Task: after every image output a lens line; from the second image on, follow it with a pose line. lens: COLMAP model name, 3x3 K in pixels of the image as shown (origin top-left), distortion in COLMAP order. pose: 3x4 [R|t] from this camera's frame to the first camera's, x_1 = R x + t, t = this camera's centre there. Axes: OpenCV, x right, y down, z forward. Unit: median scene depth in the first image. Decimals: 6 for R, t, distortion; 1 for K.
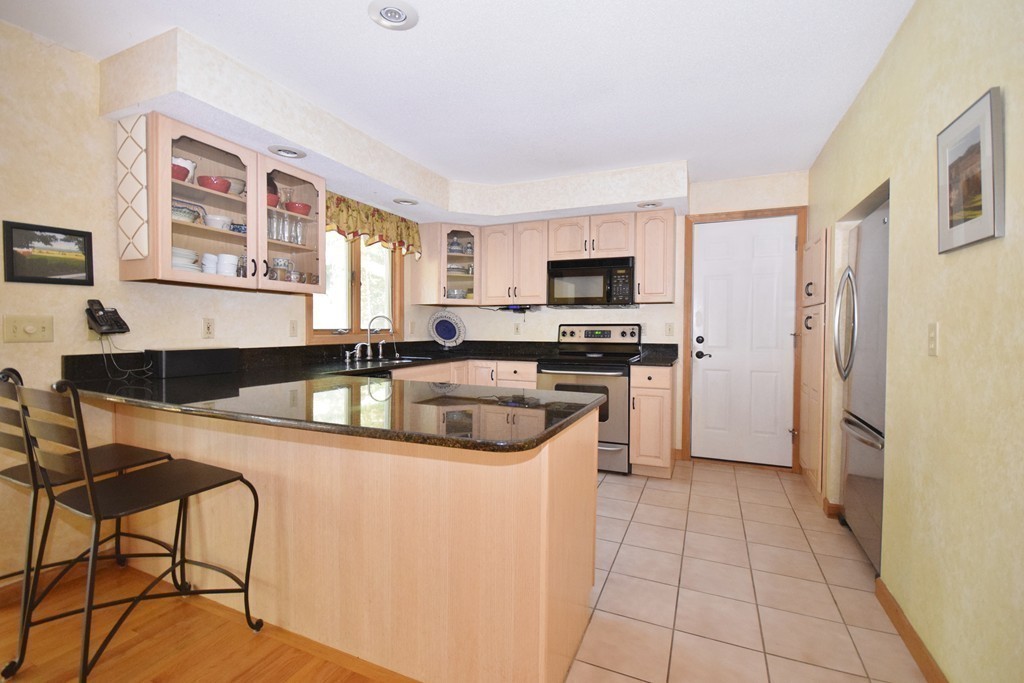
lens RADIAL K [[461.1, 0, 506.0], [0, 461.1, 340.2], [0, 0, 1]] dist [0.000301, 0.000040]
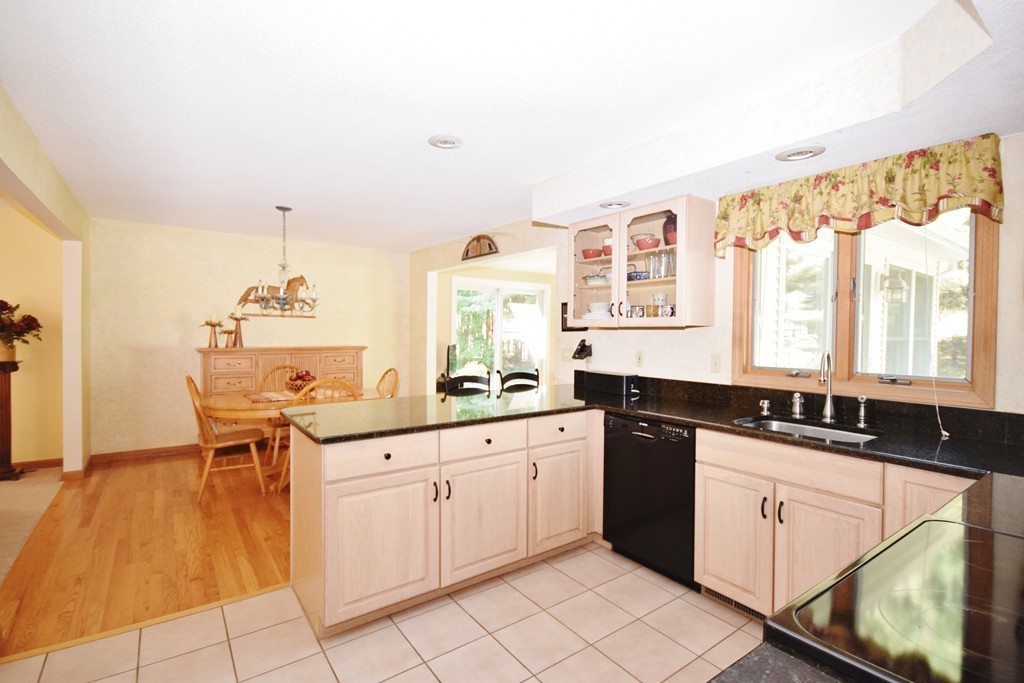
lens RADIAL K [[461.1, 0, 506.0], [0, 461.1, 340.2], [0, 0, 1]] dist [0.000301, 0.000040]
pose [[-0.489827, 0.007114, -0.871791, 0.414372], [-0.033591, 0.999070, 0.027027, -0.064864], [0.871172, 0.042523, -0.489132, 0.859032]]
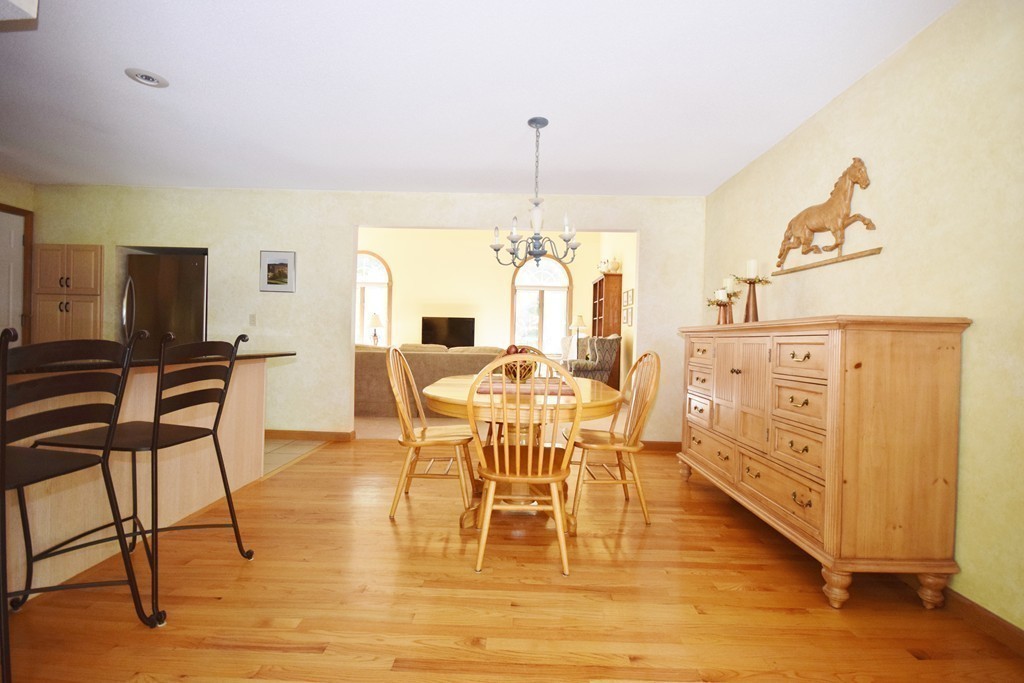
lens RADIAL K [[461.1, 0, 506.0], [0, 461.1, 340.2], [0, 0, 1]] dist [0.000301, 0.000040]
pose [[-0.401763, -0.016227, 0.915600, -0.903054], [-0.005418, 0.999868, 0.015343, 0.025575], [-0.915728, 0.001203, -0.401798, 0.258292]]
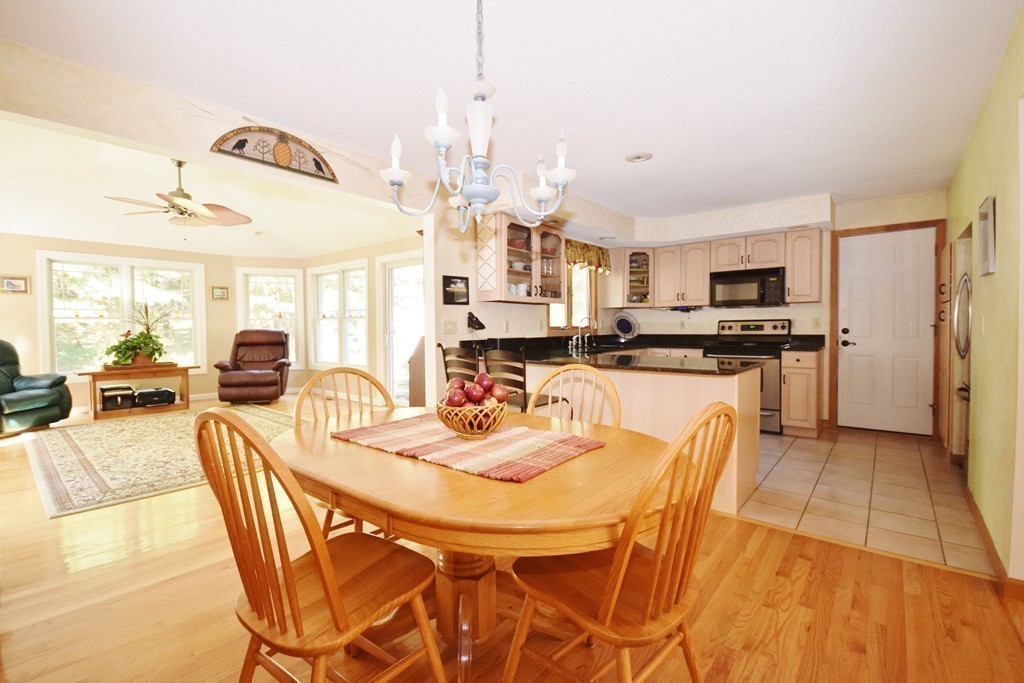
lens RADIAL K [[461.1, 0, 506.0], [0, 461.1, 340.2], [0, 0, 1]] dist [0.000301, 0.000040]
pose [[0.962761, -0.005357, -0.270302, -0.121794], [0.006545, 0.999972, 0.003494, 0.013310], [0.270275, -0.005133, 0.962769, -0.444353]]
